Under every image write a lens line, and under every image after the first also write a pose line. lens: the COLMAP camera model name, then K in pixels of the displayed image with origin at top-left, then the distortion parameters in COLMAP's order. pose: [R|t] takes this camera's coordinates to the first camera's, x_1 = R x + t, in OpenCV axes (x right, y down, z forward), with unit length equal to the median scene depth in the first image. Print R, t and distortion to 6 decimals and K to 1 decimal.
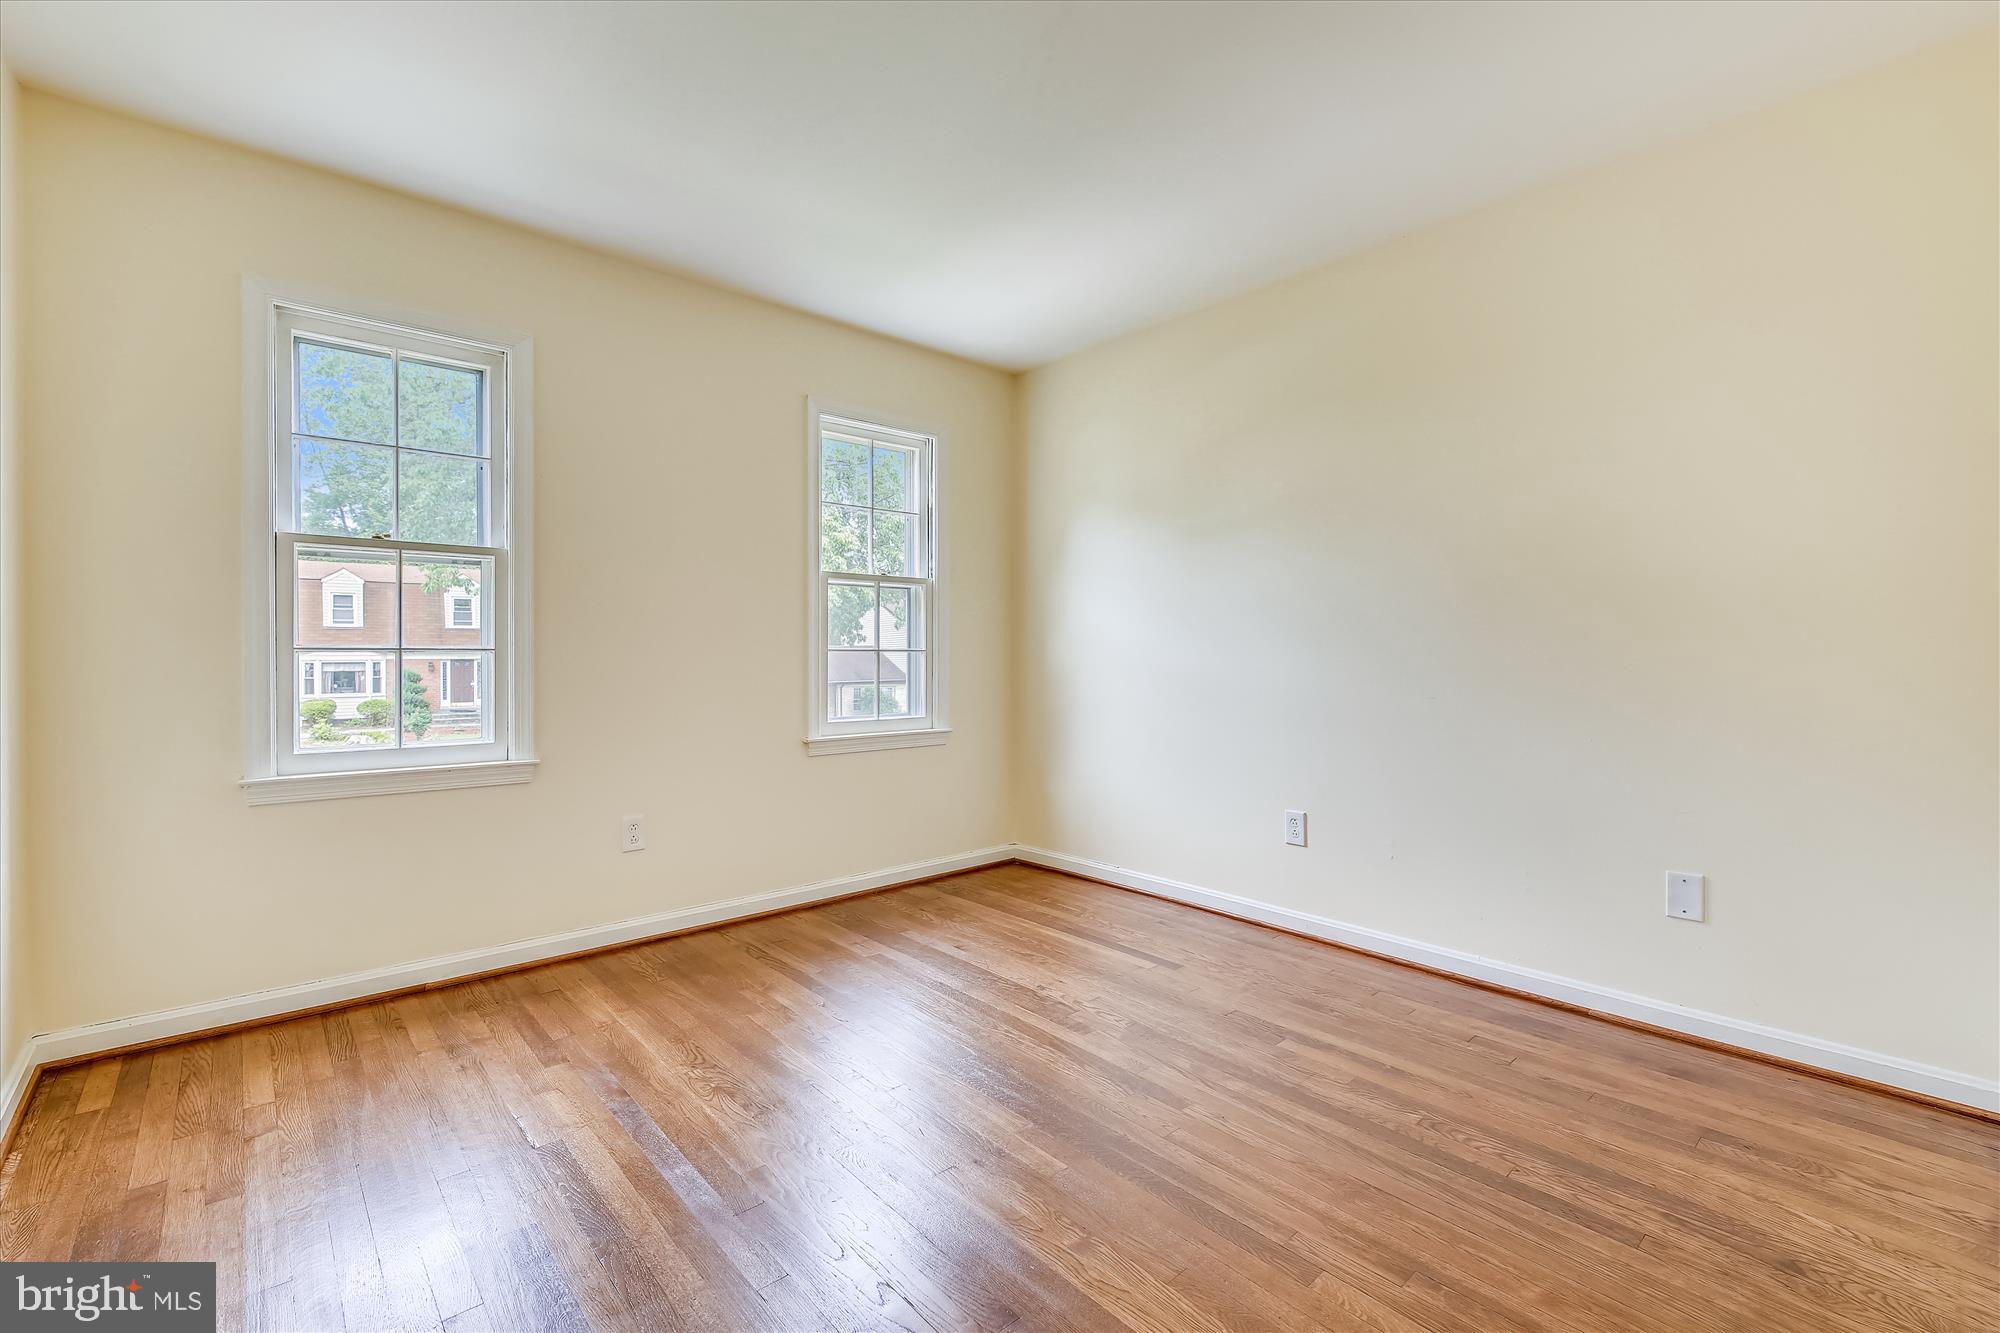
lens RADIAL K [[851.6, 0, 1007.3], [0, 851.6, 650.7], [0, 0, 1]] dist [0.004644, -0.005167]
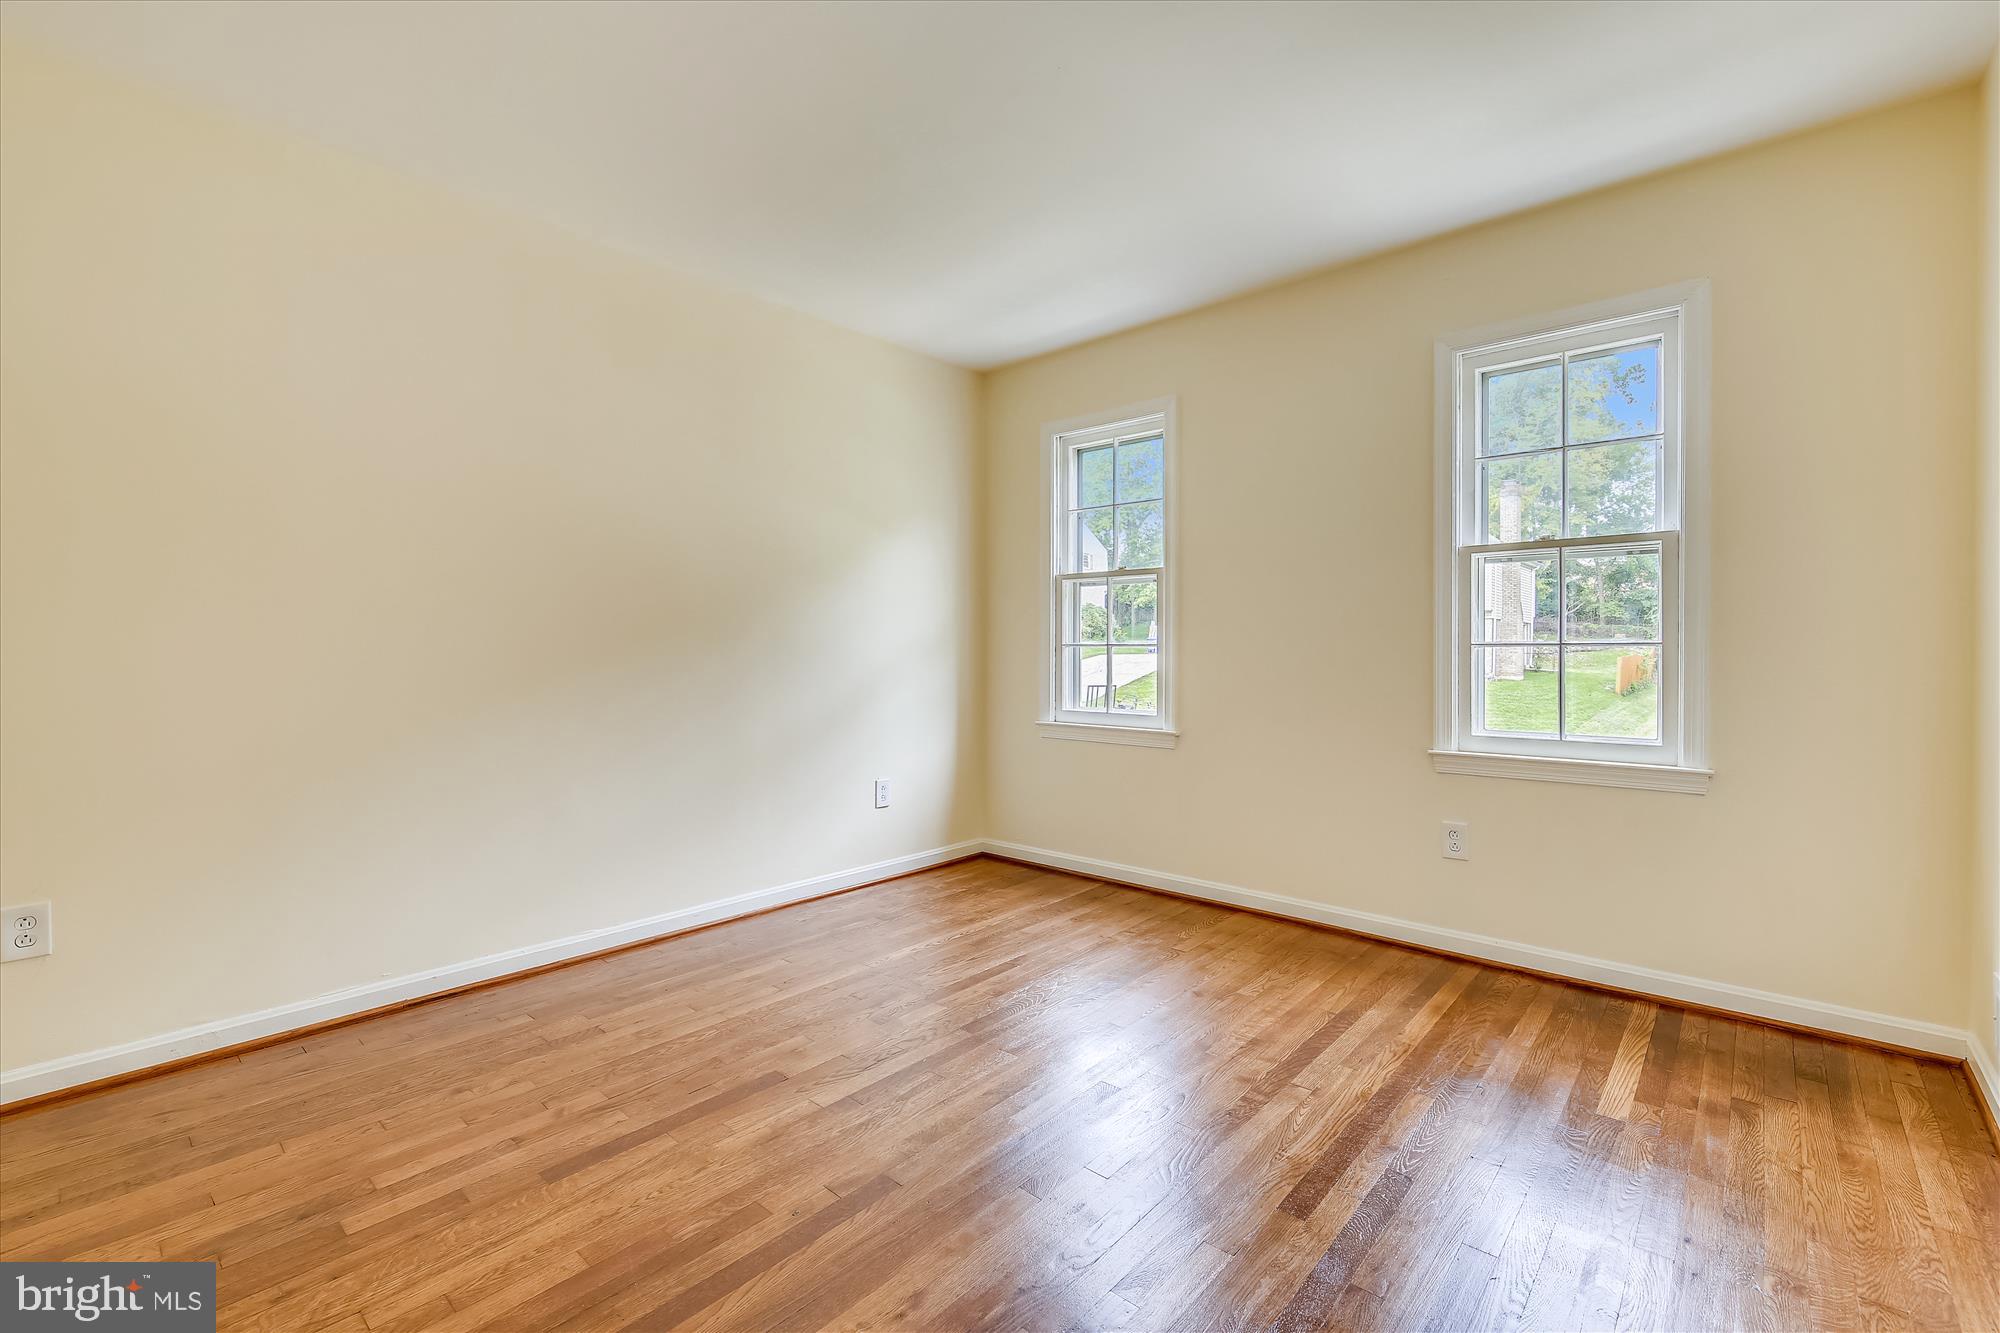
lens RADIAL K [[851.6, 0, 1007.3], [0, 851.6, 650.7], [0, 0, 1]] dist [0.004644, -0.005167]
pose [[0.137557, 0.004989, -0.990481, 0.512167], [0.000884, 0.999986, 0.005159, 0.001075], [0.990493, -0.001586, 0.137551, 0.455140]]
